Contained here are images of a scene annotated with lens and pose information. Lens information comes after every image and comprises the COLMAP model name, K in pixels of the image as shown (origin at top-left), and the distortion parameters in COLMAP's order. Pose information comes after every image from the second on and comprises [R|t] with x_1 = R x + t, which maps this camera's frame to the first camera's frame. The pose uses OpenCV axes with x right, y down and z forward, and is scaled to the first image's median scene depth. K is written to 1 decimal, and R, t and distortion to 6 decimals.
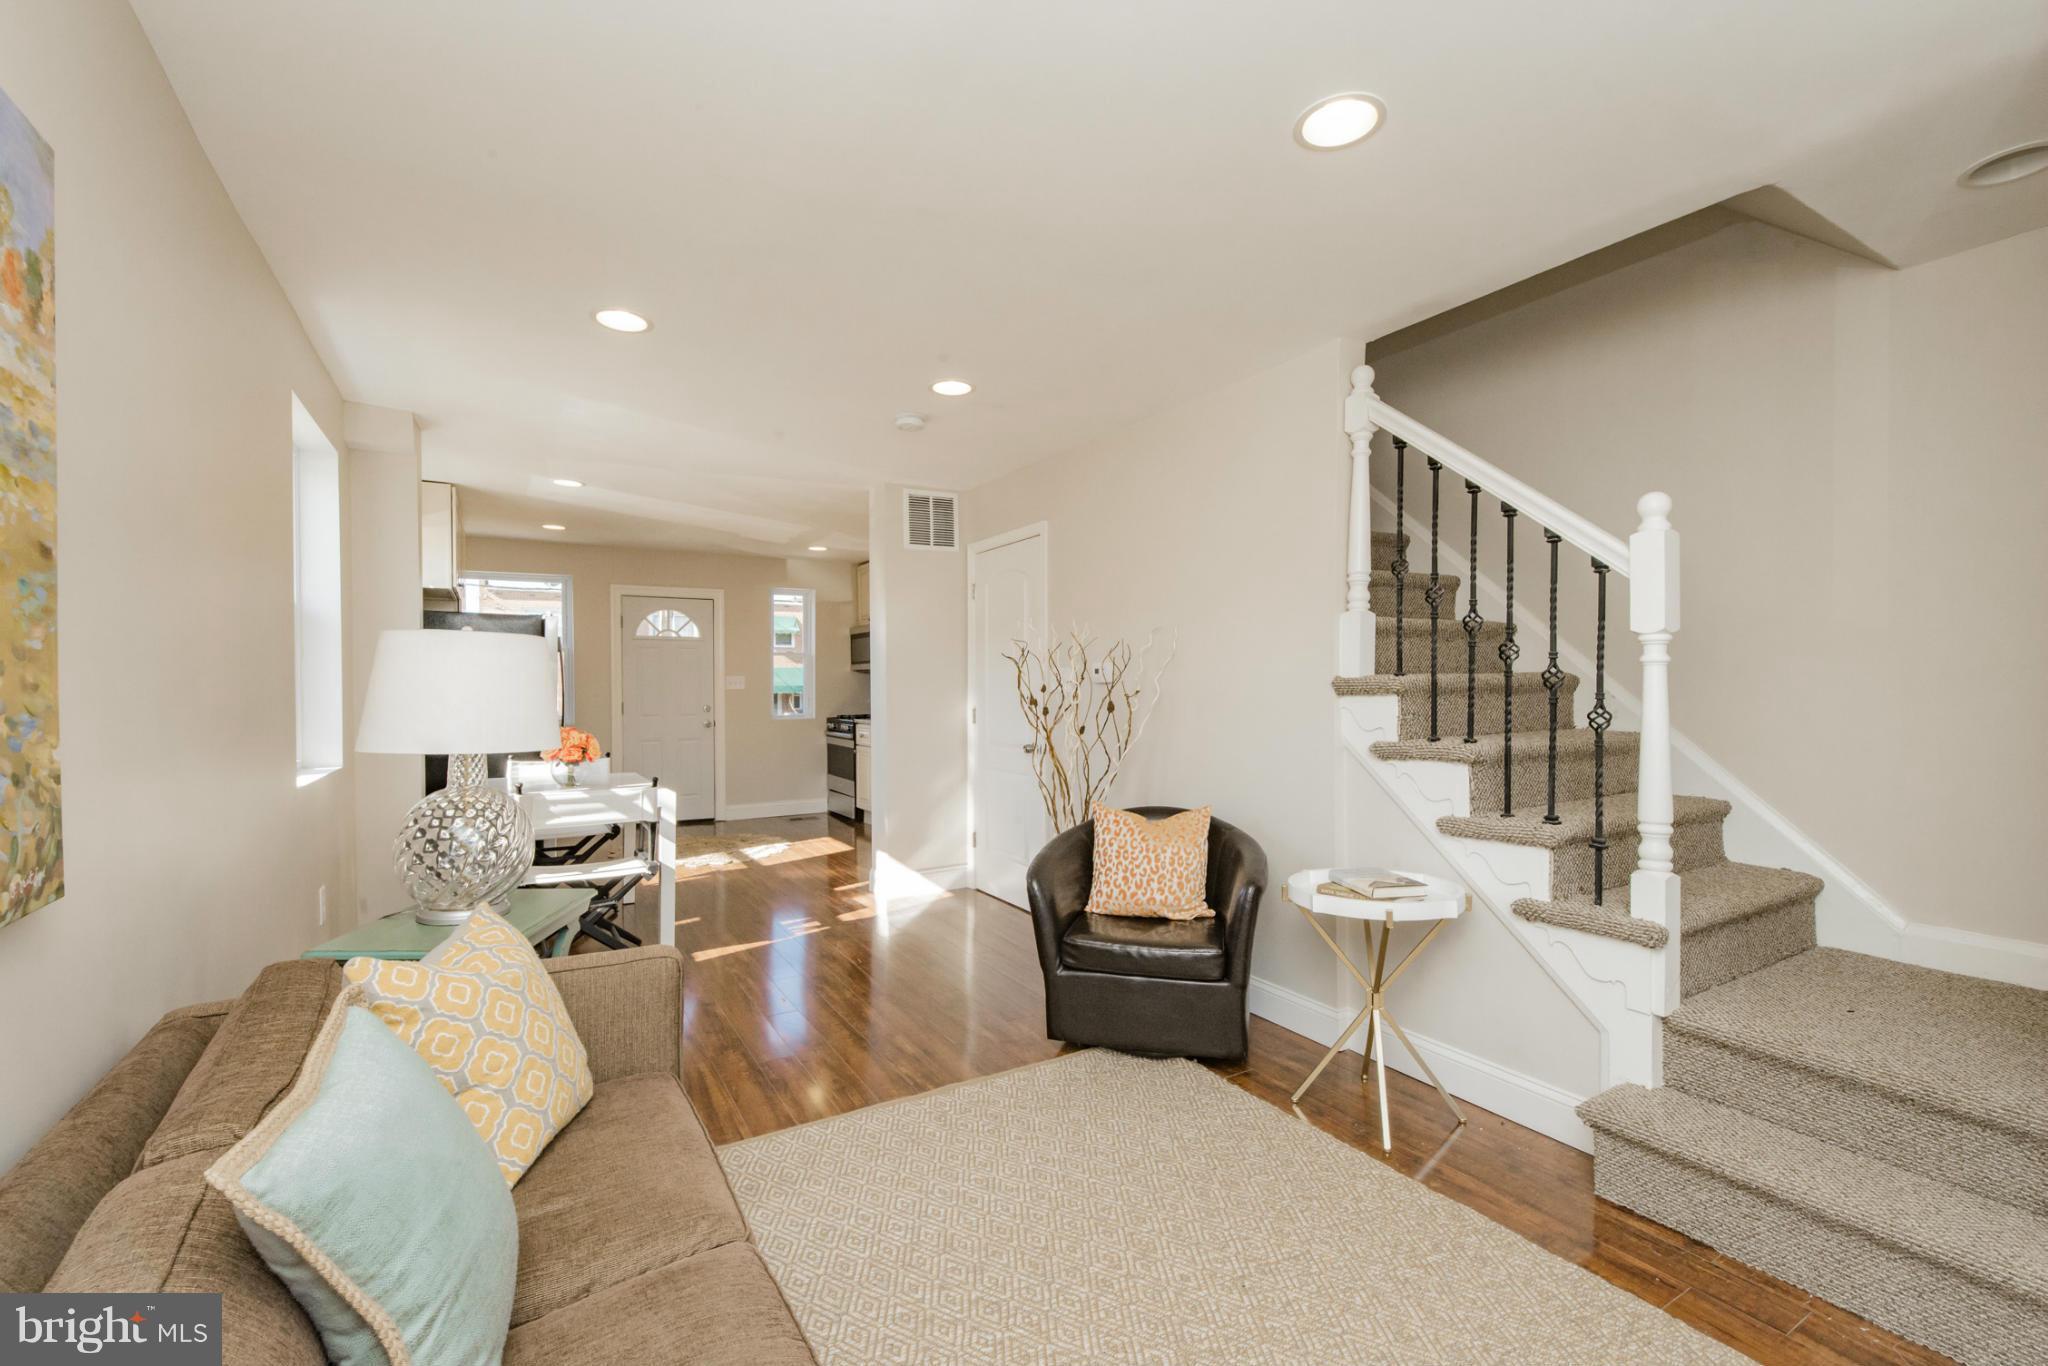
lens RADIAL K [[873.7, 0, 1026.4], [0, 873.7, 693.6], [0, 0, 1]] dist [0.000122, -0.006067]
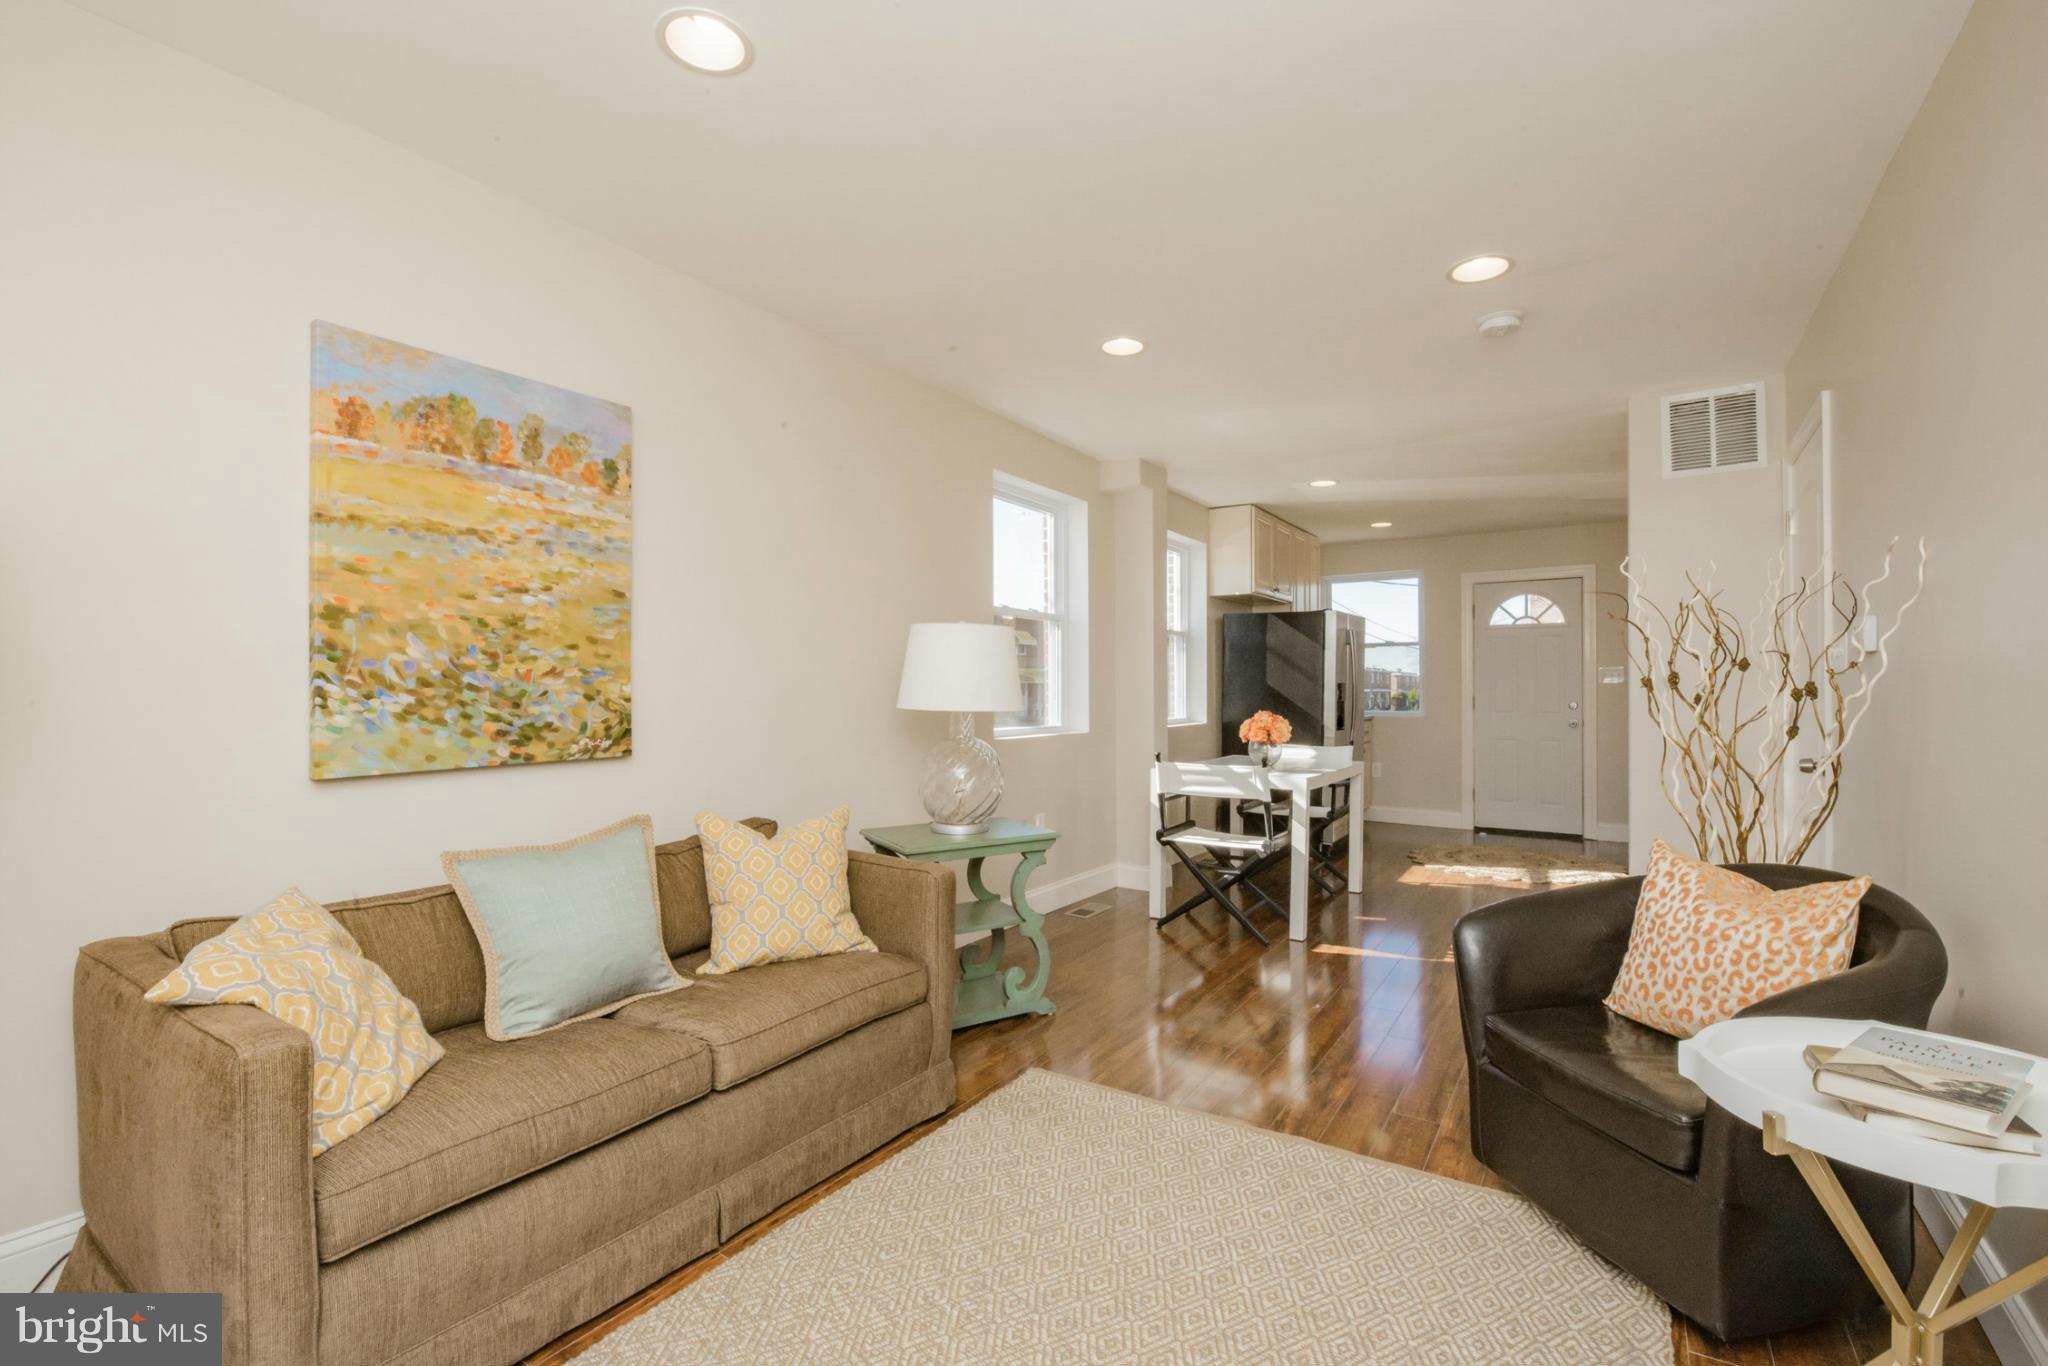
lens RADIAL K [[907.2, 0, 1035.8], [0, 907.2, 682.5], [0, 0, 1]] dist [-0.001892, -0.000399]
pose [[0.444559, -0.004529, -0.895738, 0.291512], [-0.011038, 0.999884, -0.010534, 0.014815], [0.895682, 0.014570, 0.444457, 0.197322]]
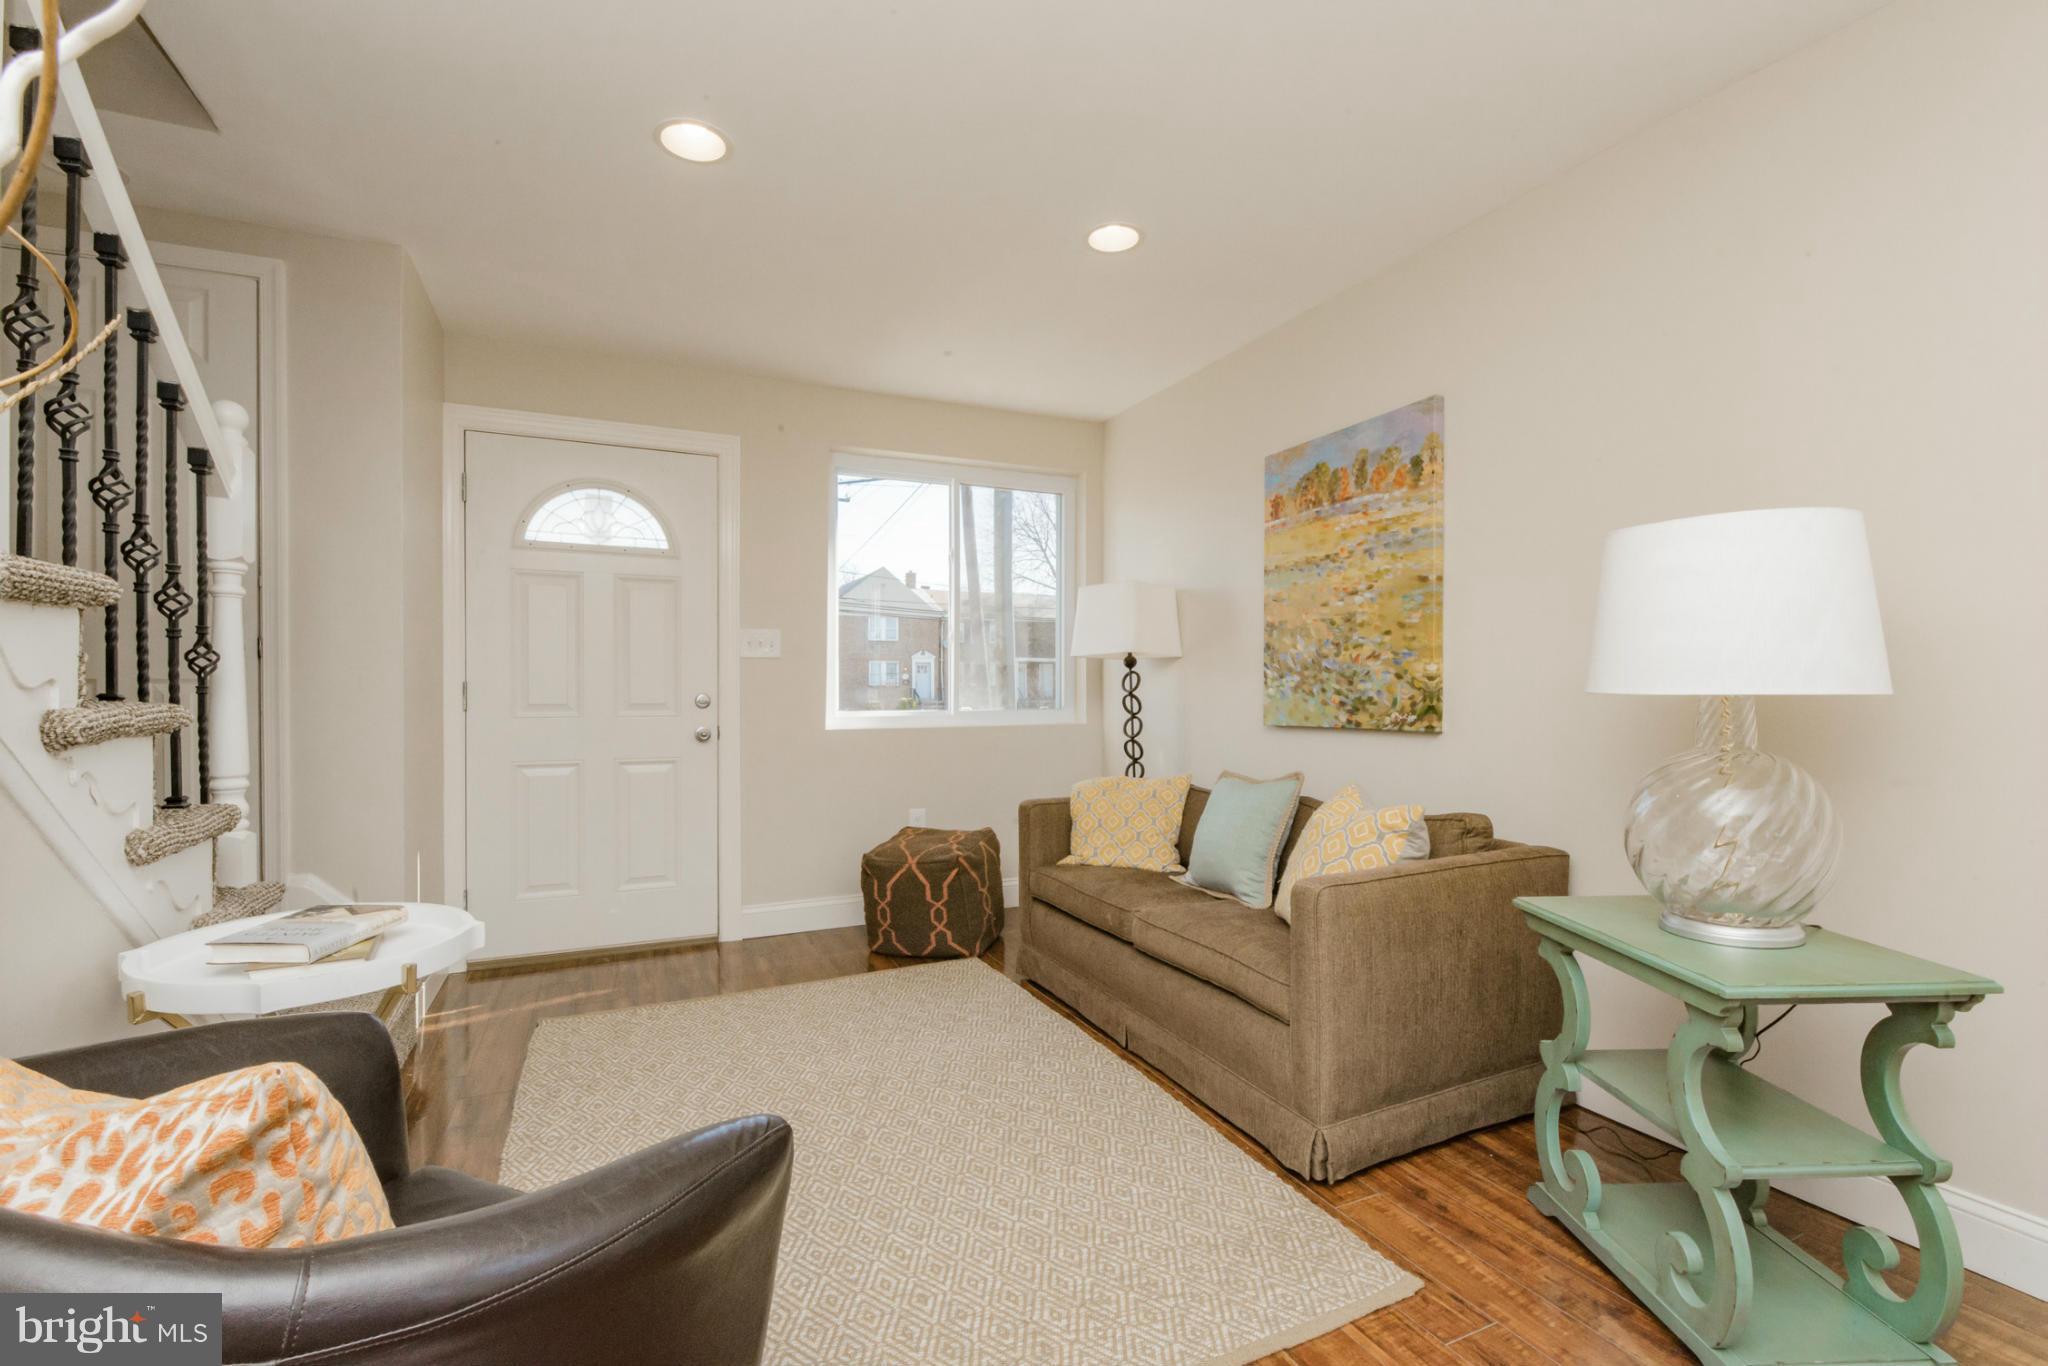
lens RADIAL K [[885.7, 0, 1016.0], [0, 885.7, 697.3], [0, 0, 1]] dist [0.004089, -0.006440]
pose [[-0.993192, 0.001671, 0.116478, -0.070276], [0.003843, 0.999823, 0.018427, 0.022076], [-0.116427, 0.018750, -0.993022, 0.740310]]
